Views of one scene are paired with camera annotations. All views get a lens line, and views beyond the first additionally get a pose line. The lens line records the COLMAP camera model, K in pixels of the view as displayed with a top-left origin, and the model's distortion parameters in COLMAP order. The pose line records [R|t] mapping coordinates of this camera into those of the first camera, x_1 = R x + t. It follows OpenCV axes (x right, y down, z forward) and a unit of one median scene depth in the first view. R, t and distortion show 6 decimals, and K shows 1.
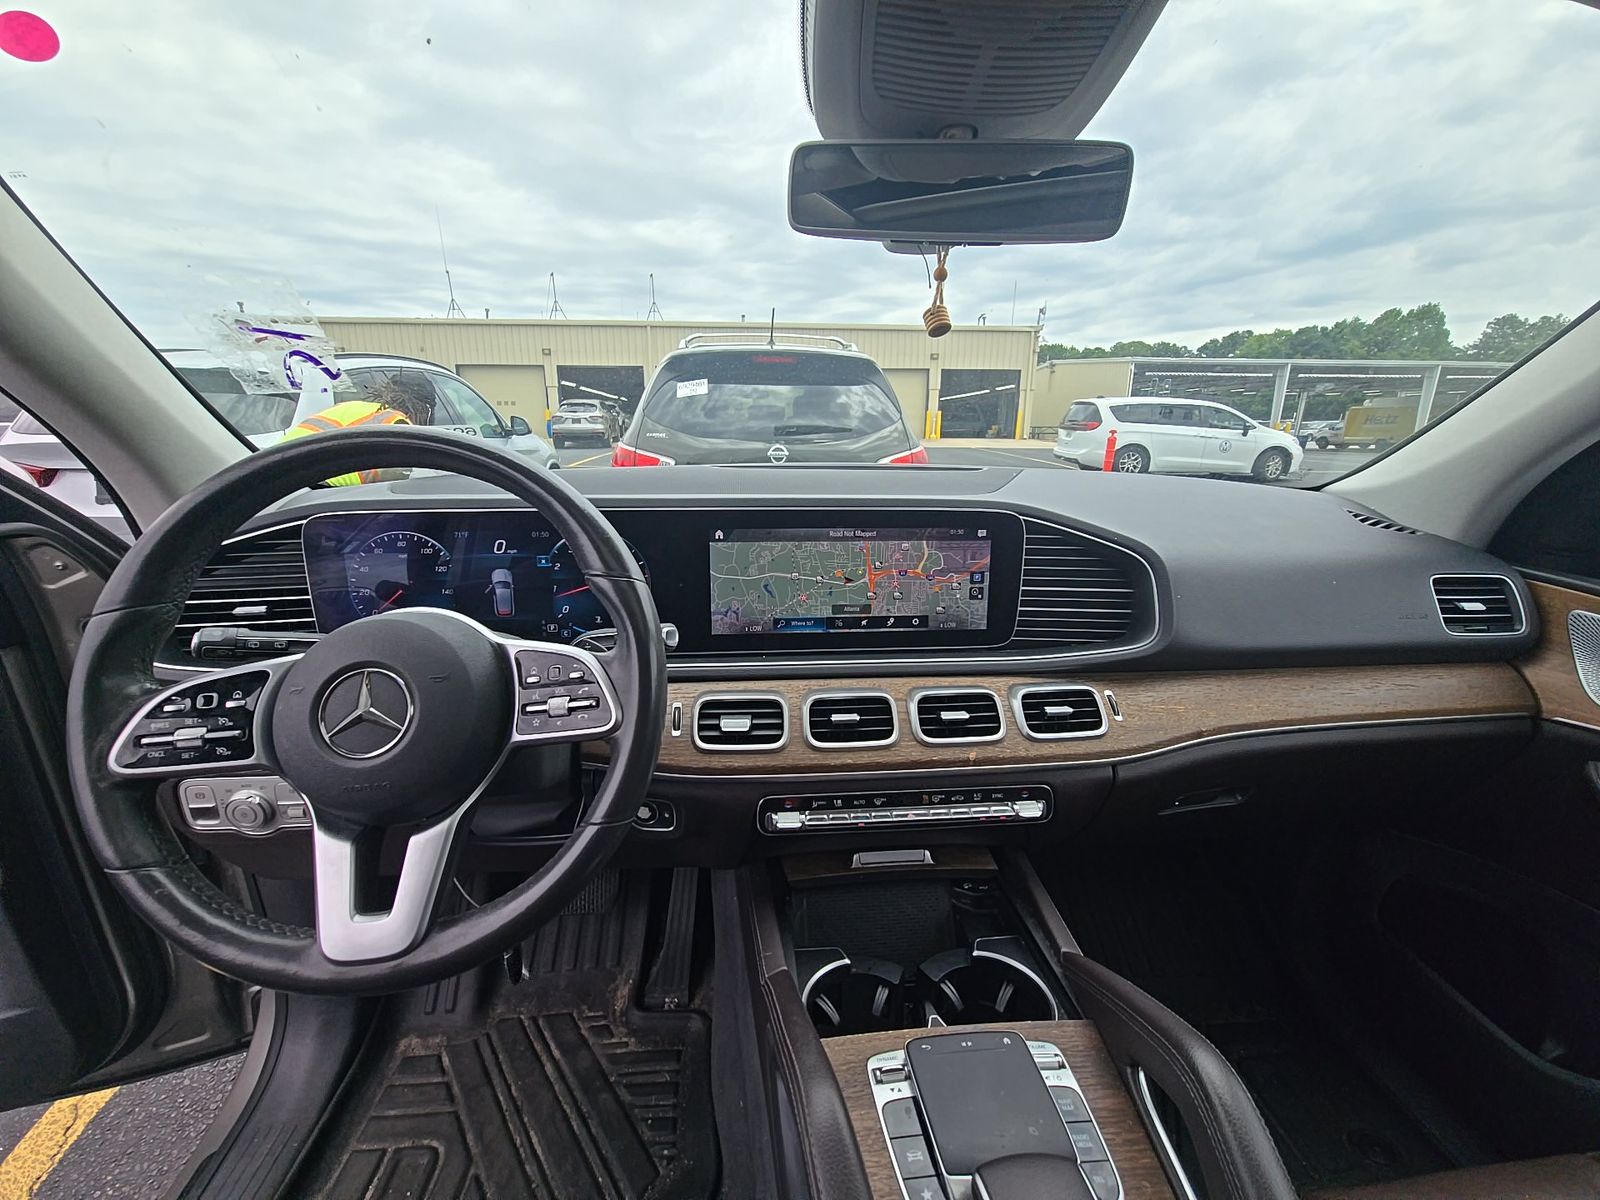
lens RADIAL K [[628.9, 0, 797.6], [0, 628.9, 614.0], [0, 0, 1]] dist [-0.005259, -0.000511]
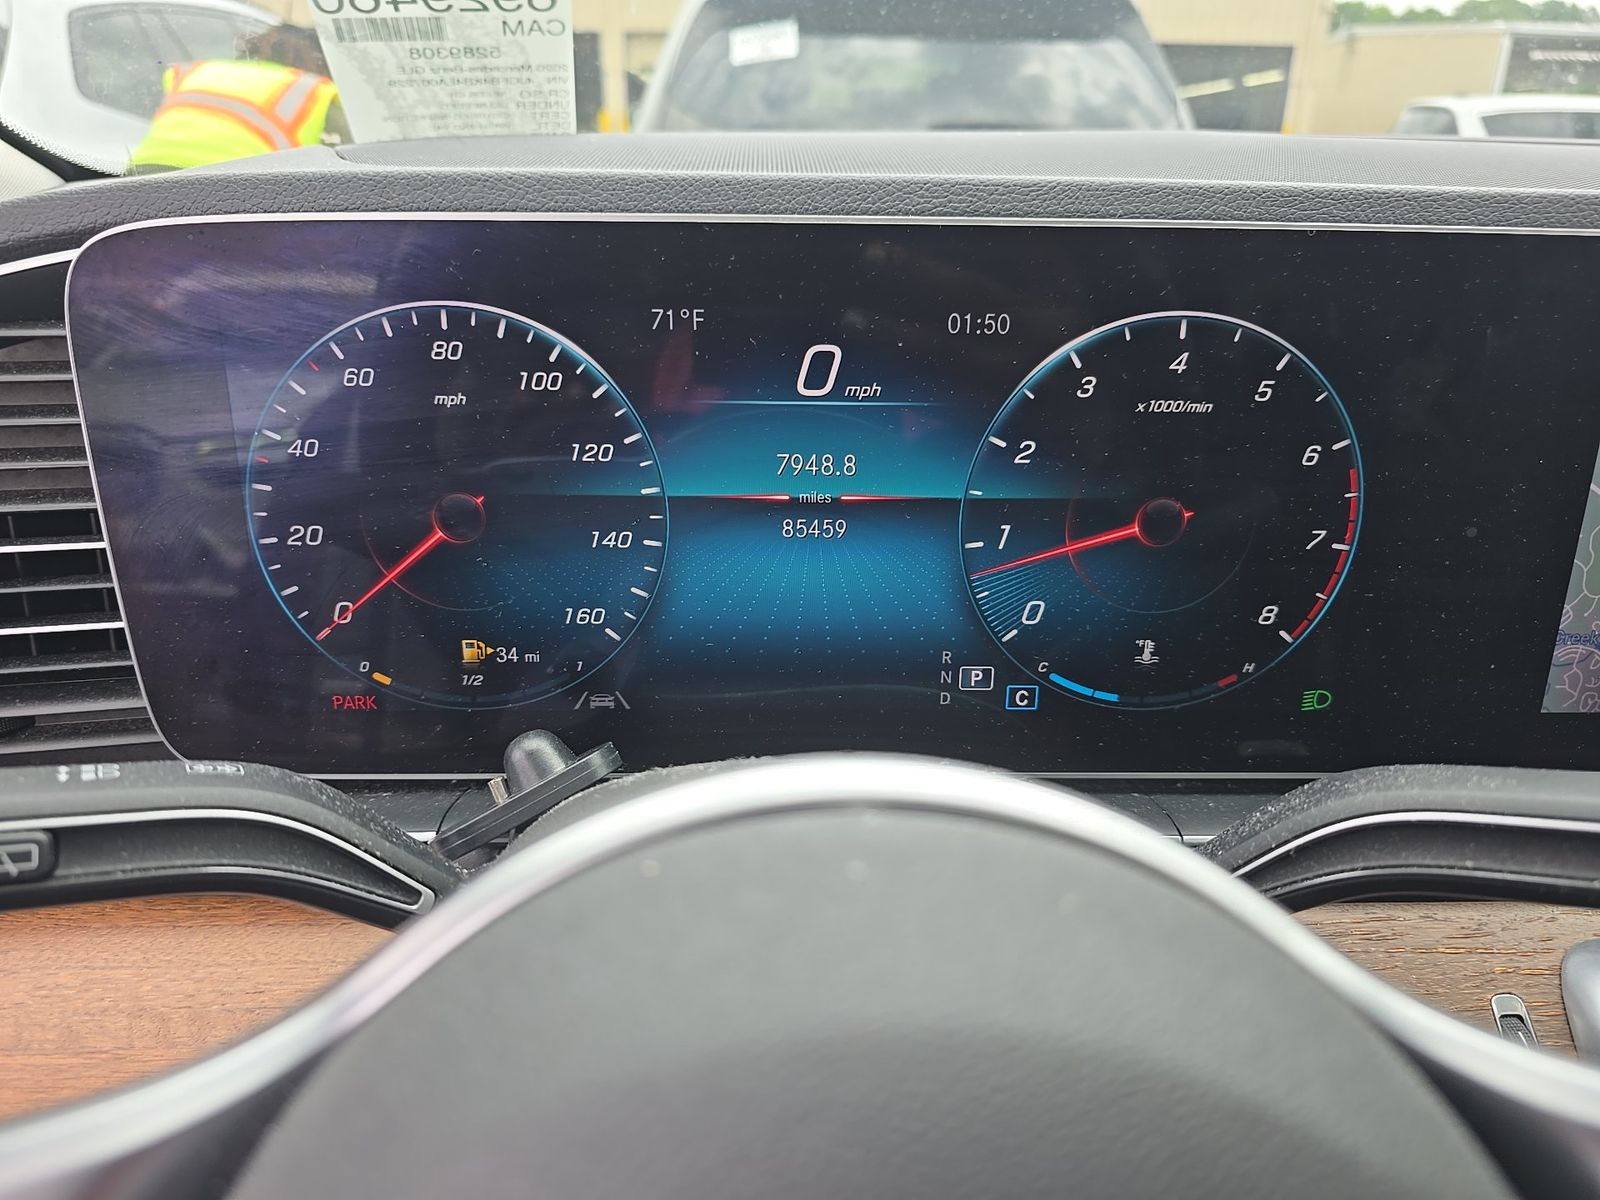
lens RADIAL K [[1068.1, 0, 795.3], [0, 1068.1, 587.9], [0, 0, 1]] dist [0.006903, -0.012248]
pose [[0.998390, 0.030668, -0.047726, -0.440893], [-0.025925, 0.994947, 0.096995, -0.058529], [0.050459, -0.095601, 0.994140, 0.536479]]
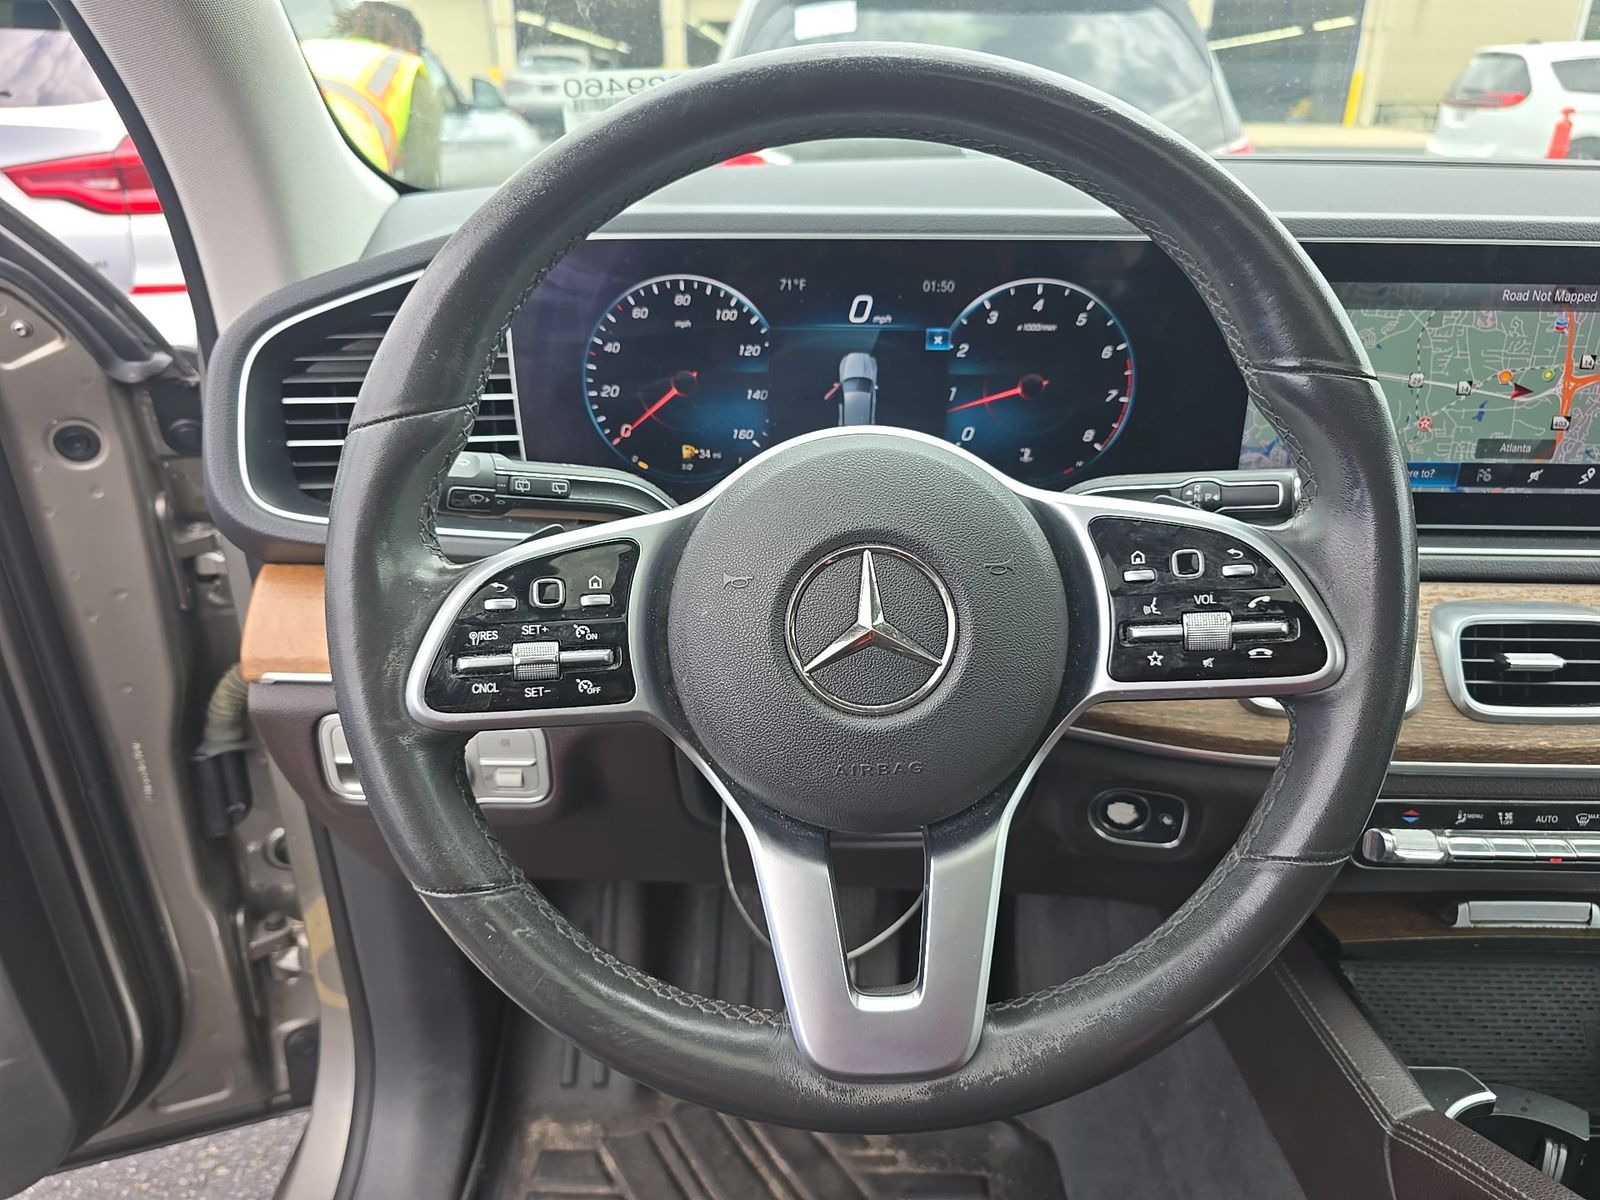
lens RADIAL K [[1068.1, 0, 807.9], [0, 1068.1, 602.9], [0, 0, 1]] dist [0.006903, -0.012248]
pose [[0.995406, 0.042055, -0.086014, -0.412715], [-0.028846, 0.988355, 0.149407, 0.003067], [0.091296, -0.146240, 0.985027, 0.077117]]
